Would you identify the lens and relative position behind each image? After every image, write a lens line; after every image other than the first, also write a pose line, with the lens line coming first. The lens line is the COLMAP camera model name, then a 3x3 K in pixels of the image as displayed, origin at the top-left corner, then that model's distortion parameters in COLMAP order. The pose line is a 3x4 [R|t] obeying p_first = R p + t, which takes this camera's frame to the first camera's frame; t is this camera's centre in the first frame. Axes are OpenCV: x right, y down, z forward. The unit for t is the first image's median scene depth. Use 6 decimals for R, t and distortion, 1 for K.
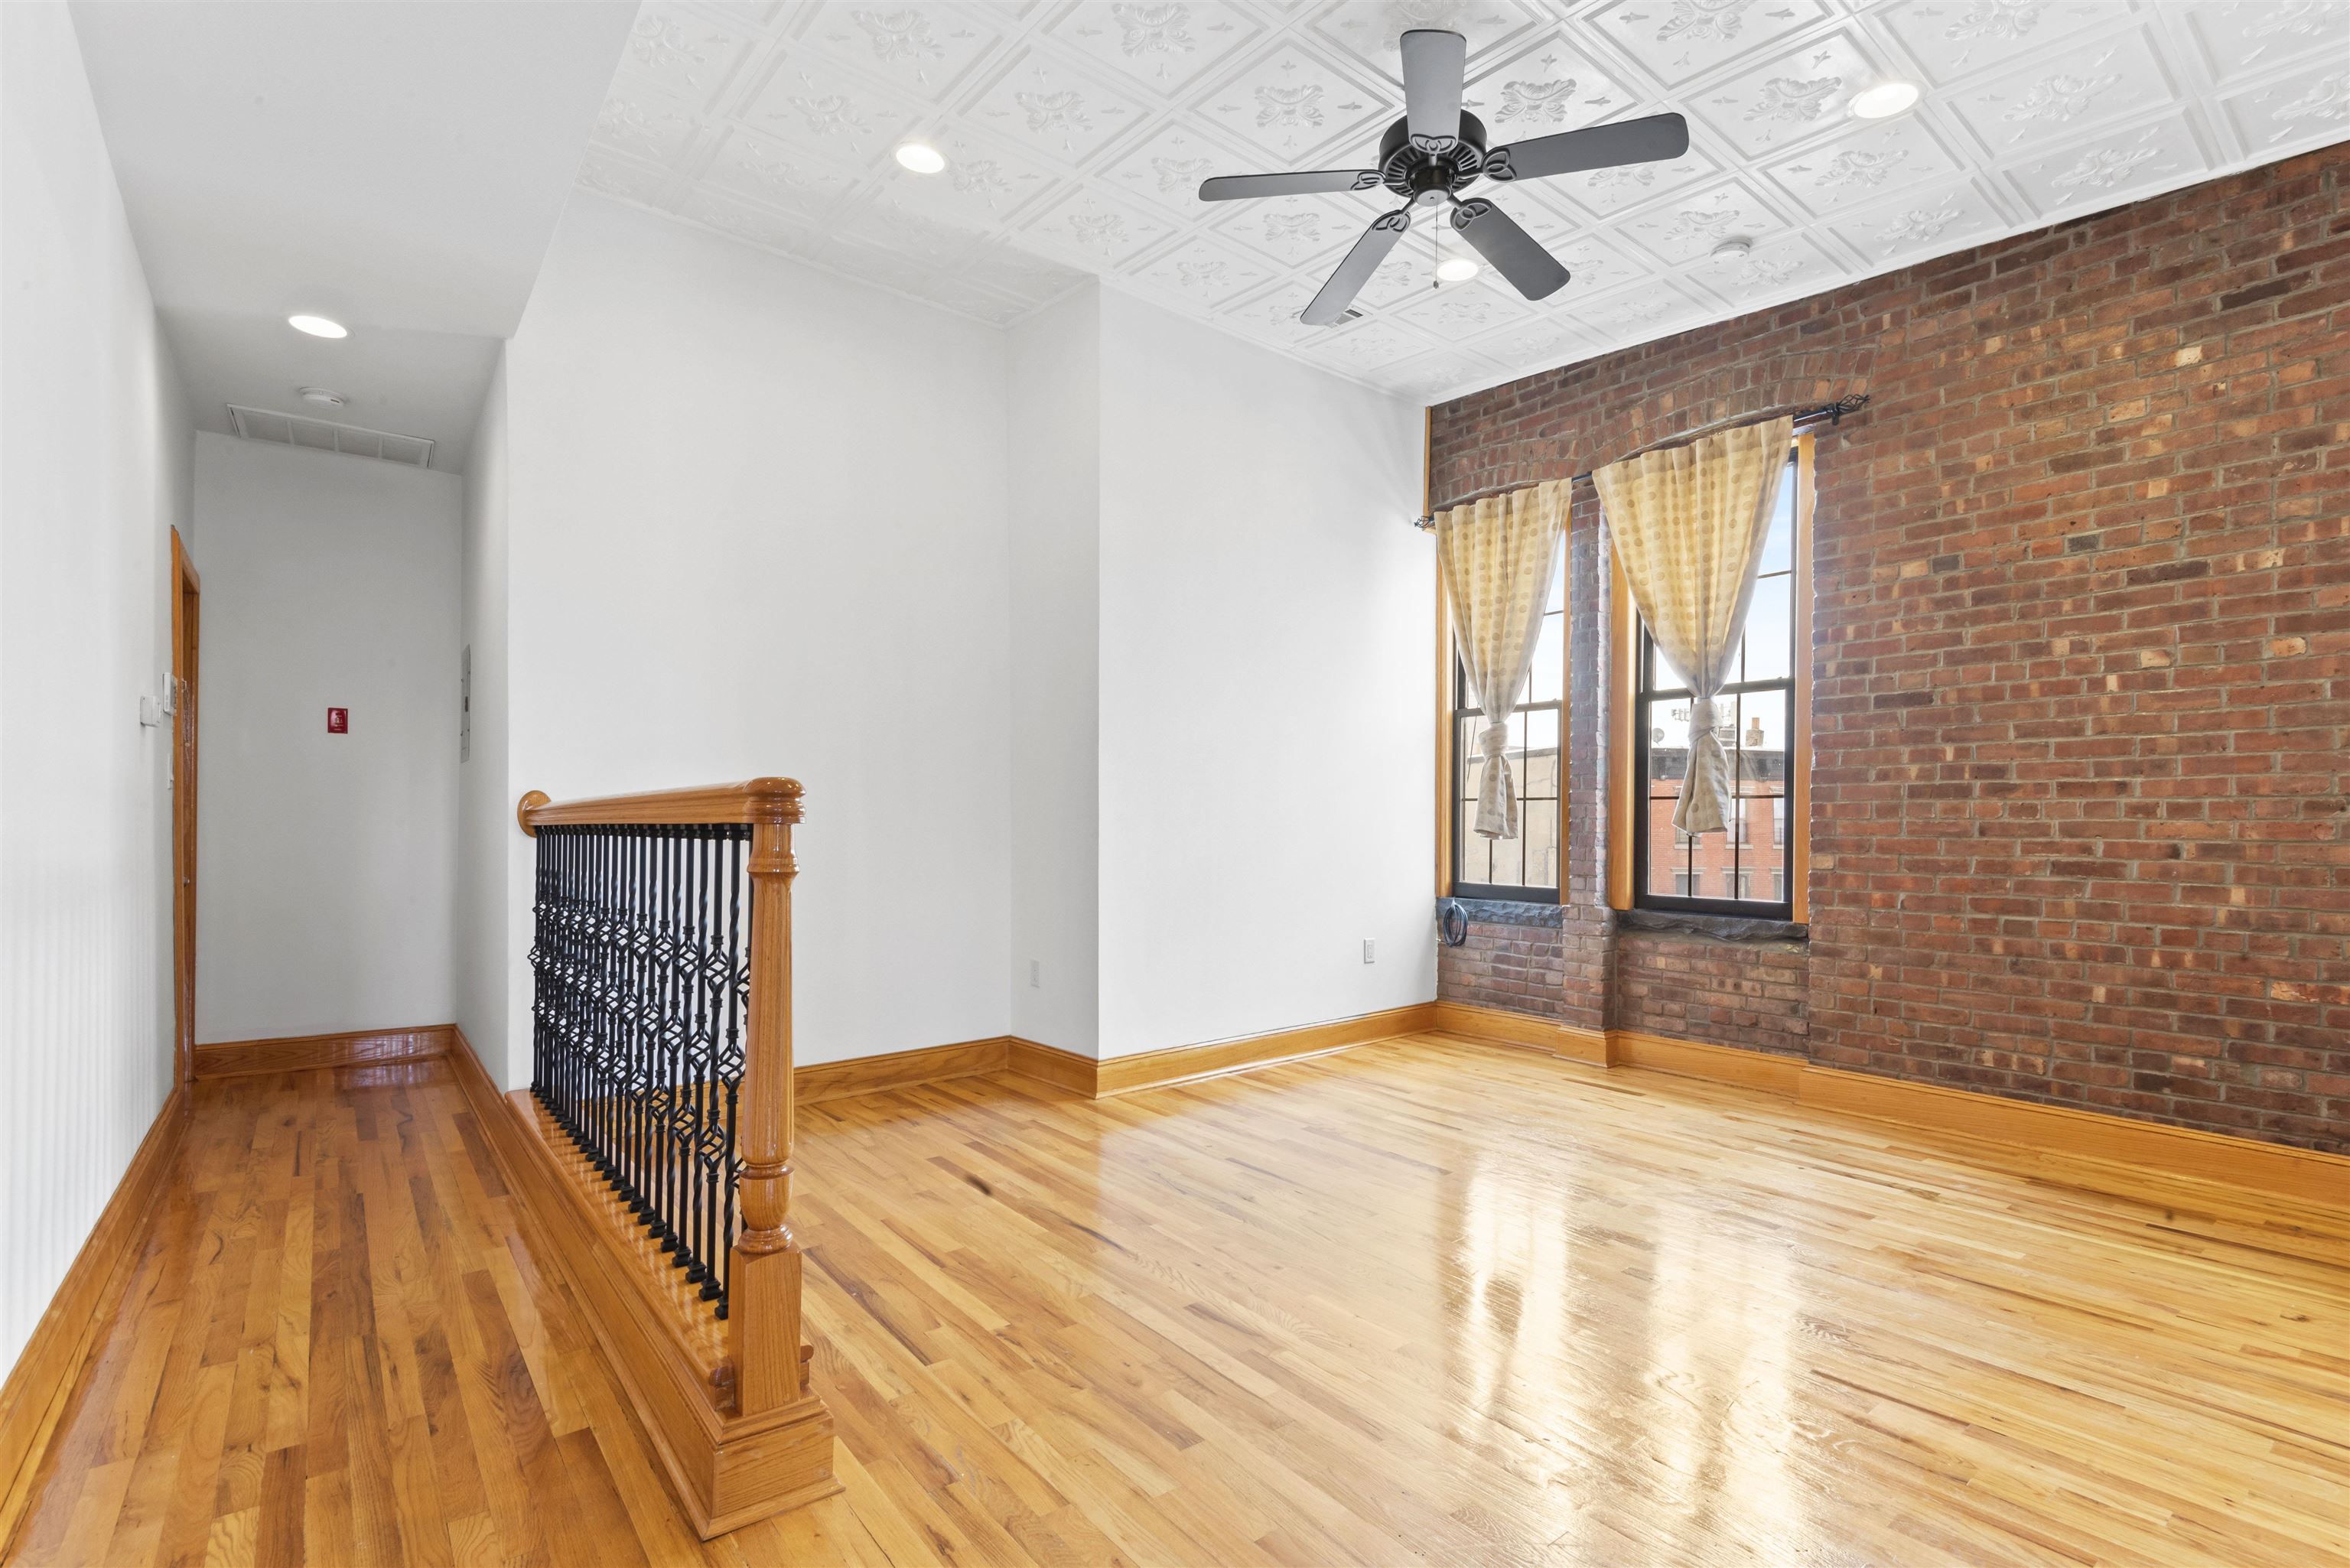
lens RADIAL K [[1078.4, 0, 1177.4], [0, 1078.4, 820.6], [0, 0, 1]] dist [0.016206, -0.012523]
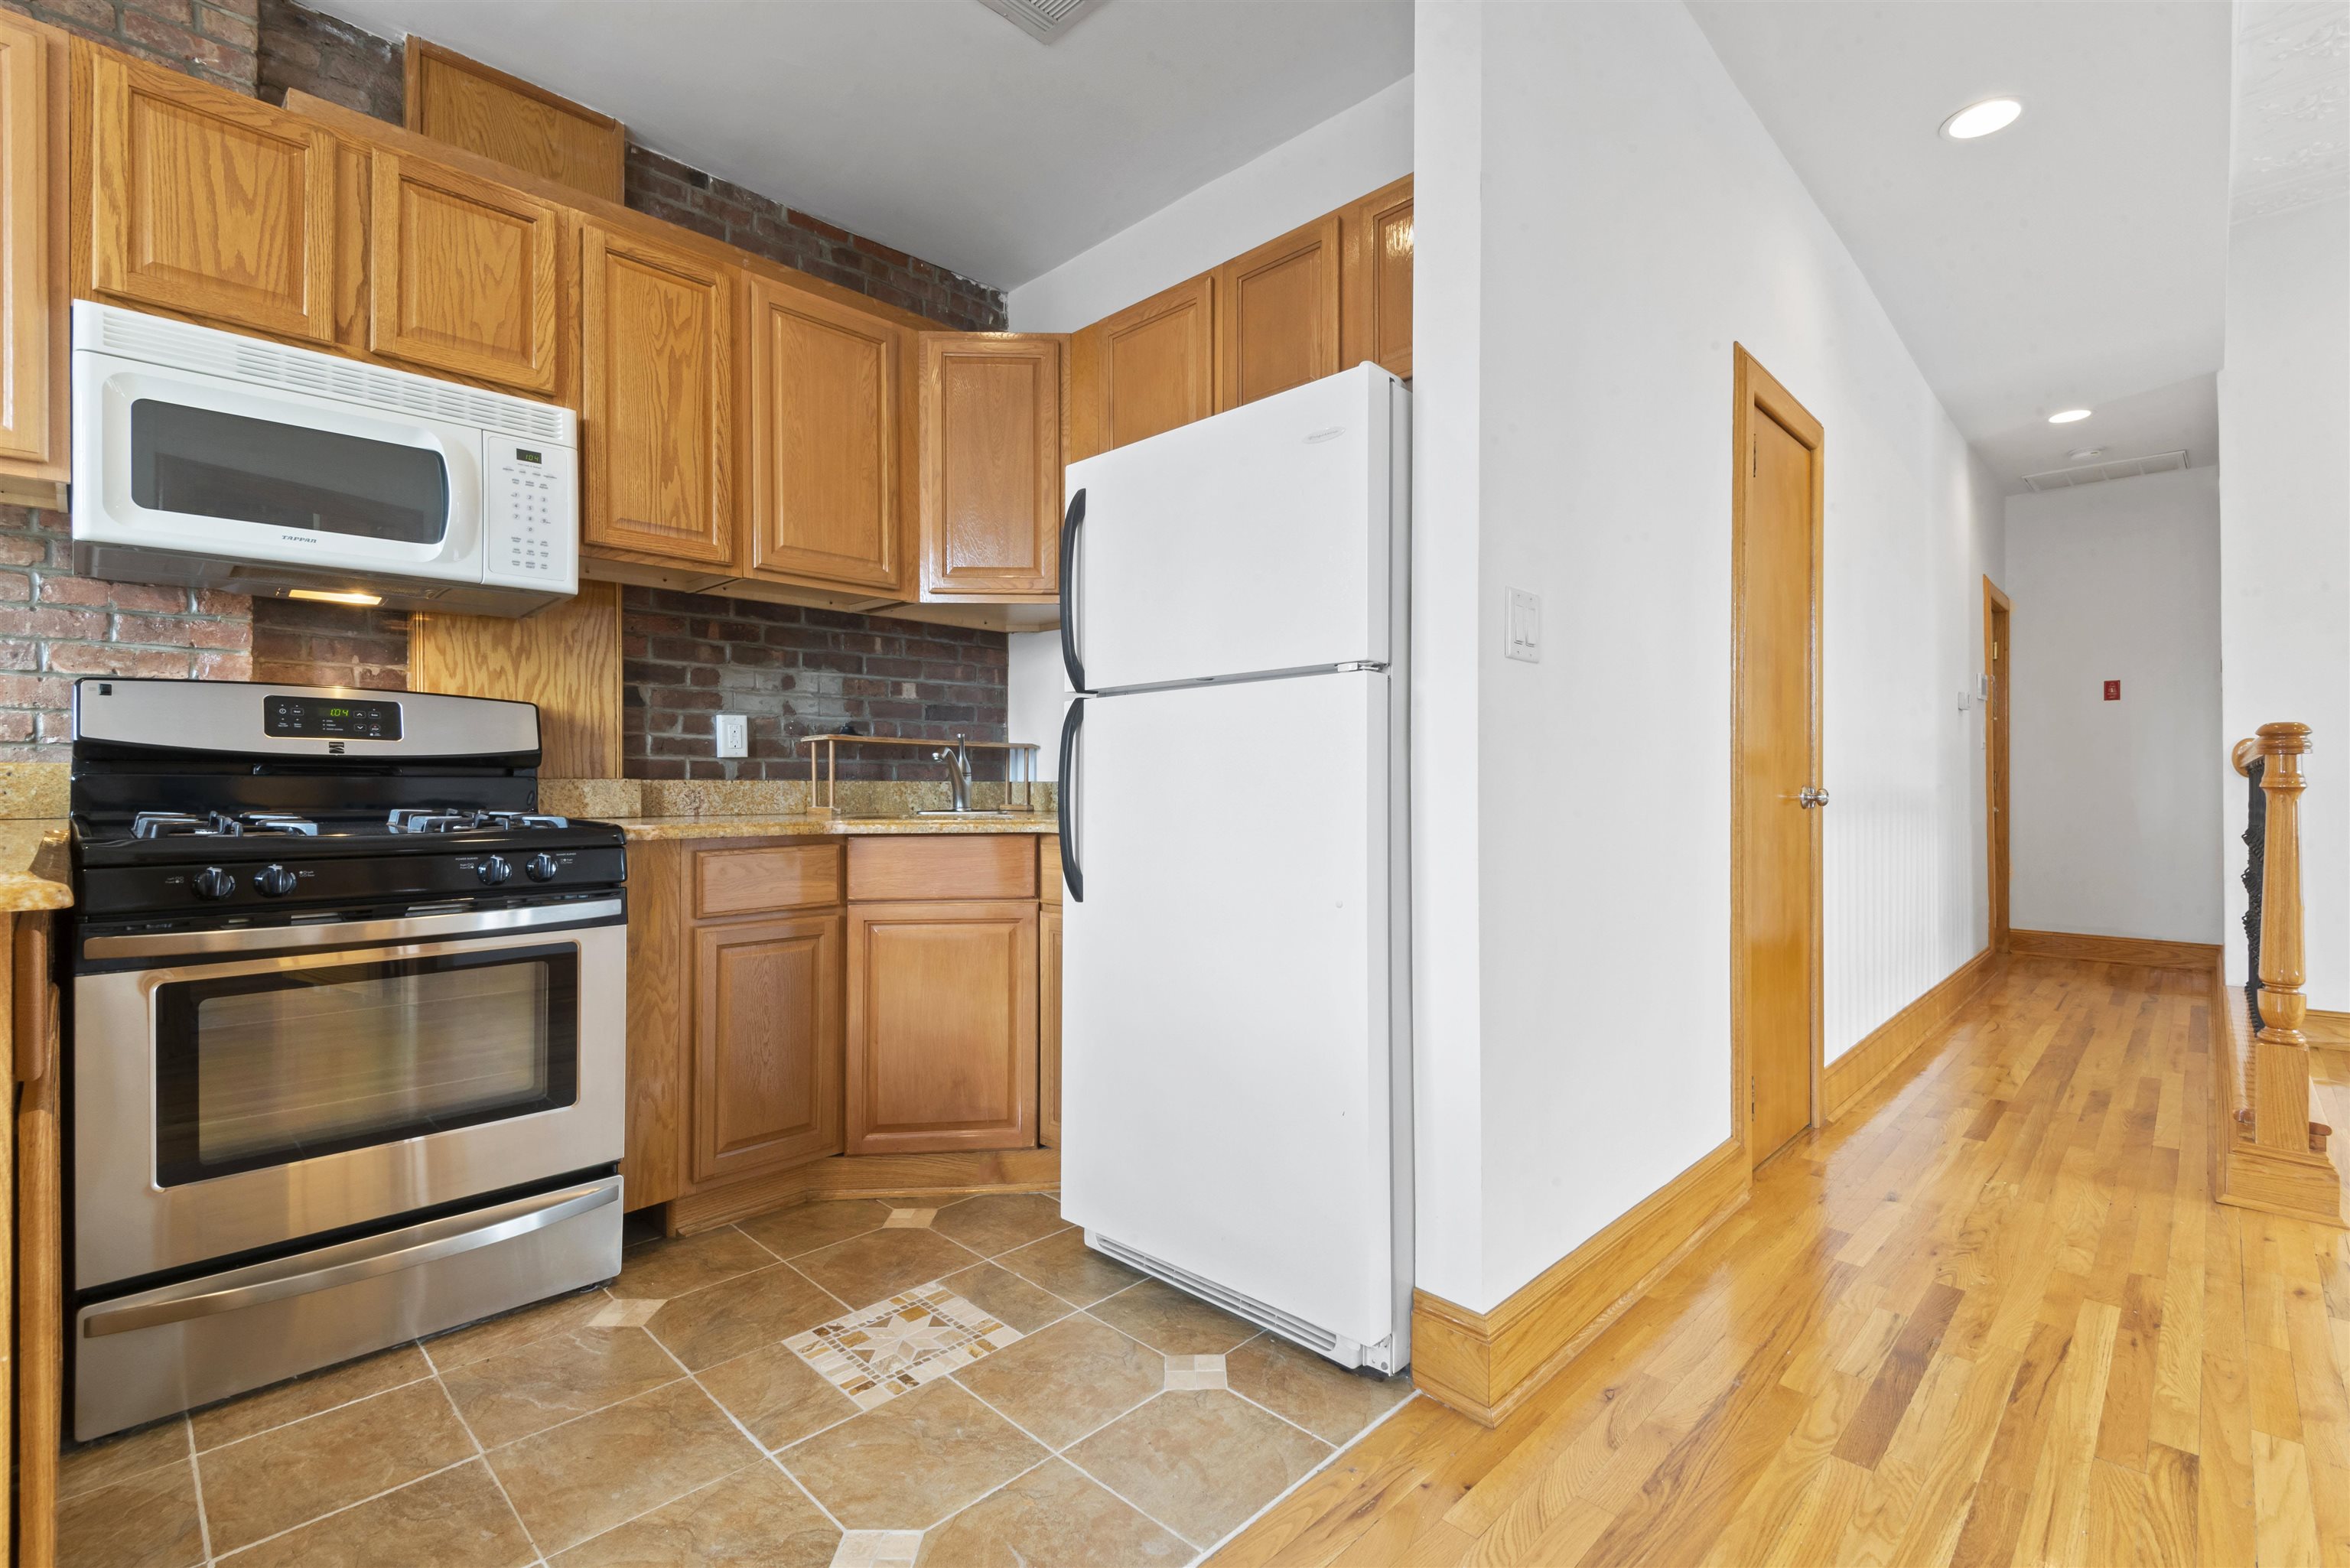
lens RADIAL K [[1051.6, 0, 1188.2], [0, 1051.6, 781.9], [0, 0, 1]] dist [0.028782, -0.020819]
pose [[0.138007, -0.007346, -0.990404, 0.403505], [0.005482, 0.999963, -0.006653, 0.023078], [0.990416, -0.004512, 0.138042, -0.321471]]
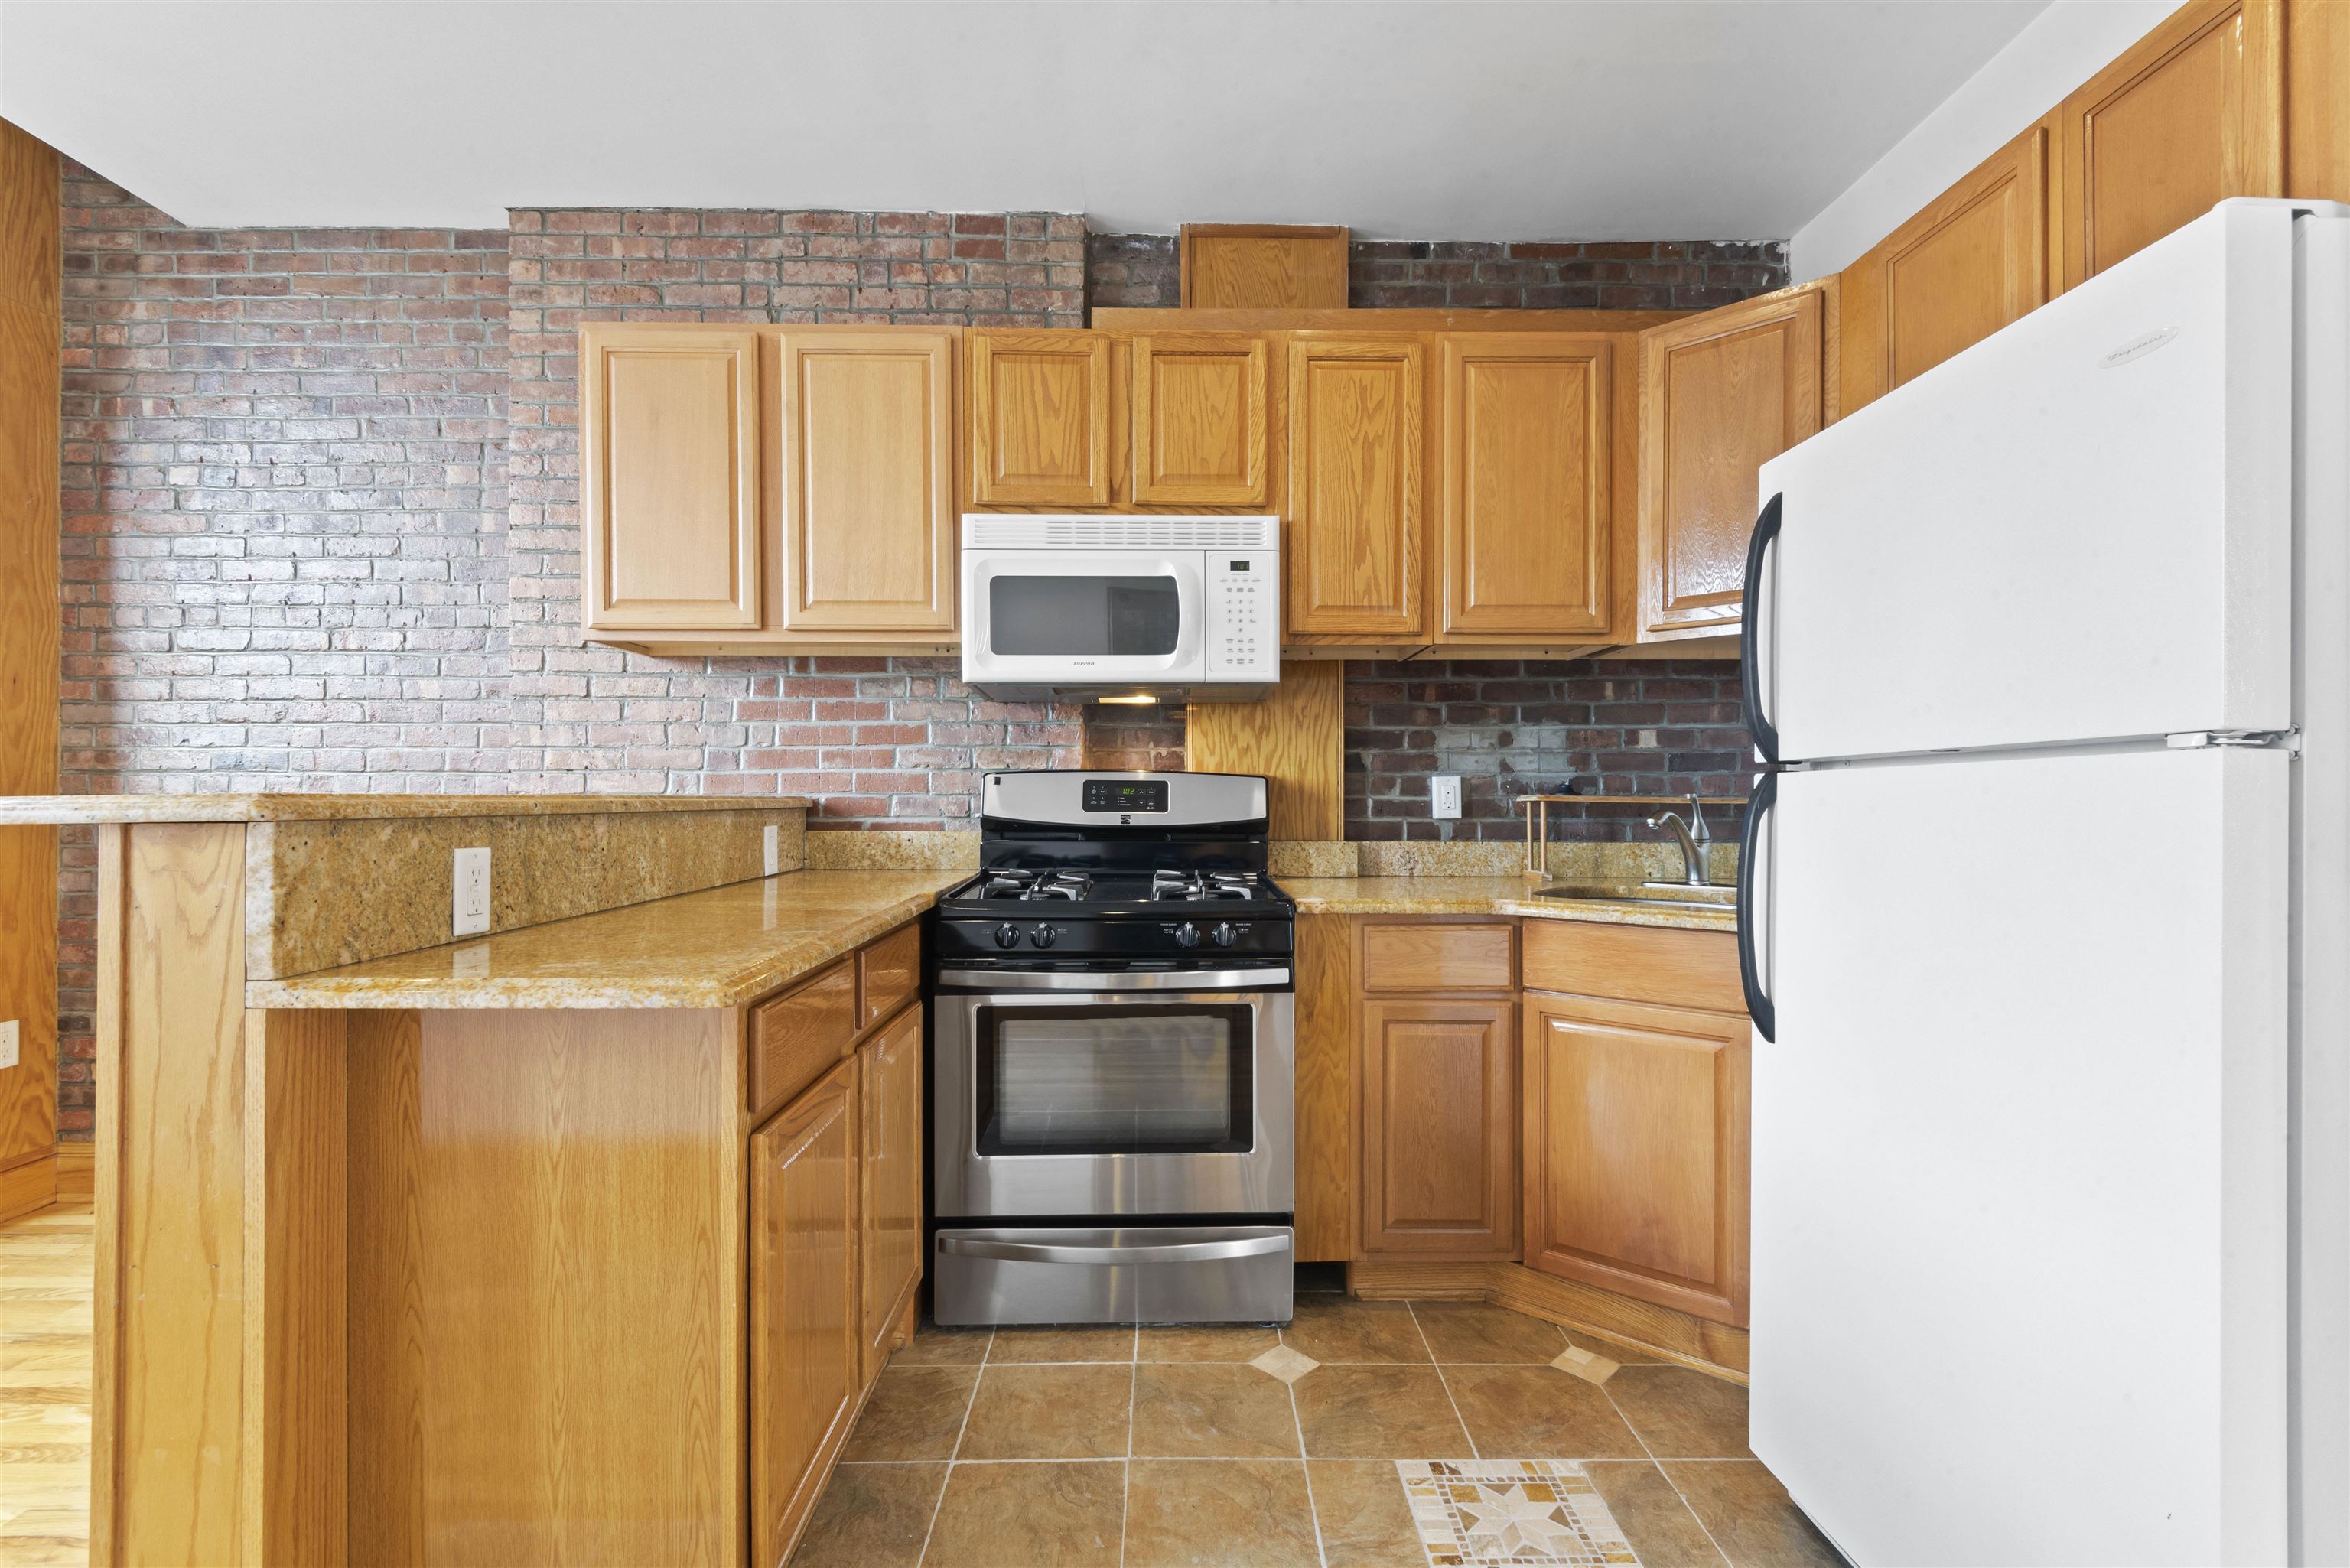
lens RADIAL K [[1059.3, 0, 1184.7], [0, 1059.3, 793.7], [0, 0, 1]] dist [0.035982, -0.026145]
pose [[-0.604600, -0.008504, -0.796484, 0.320665], [-0.002249, 0.999957, -0.008970, -0.014996], [0.796526, -0.003631, -0.604593, -0.222435]]
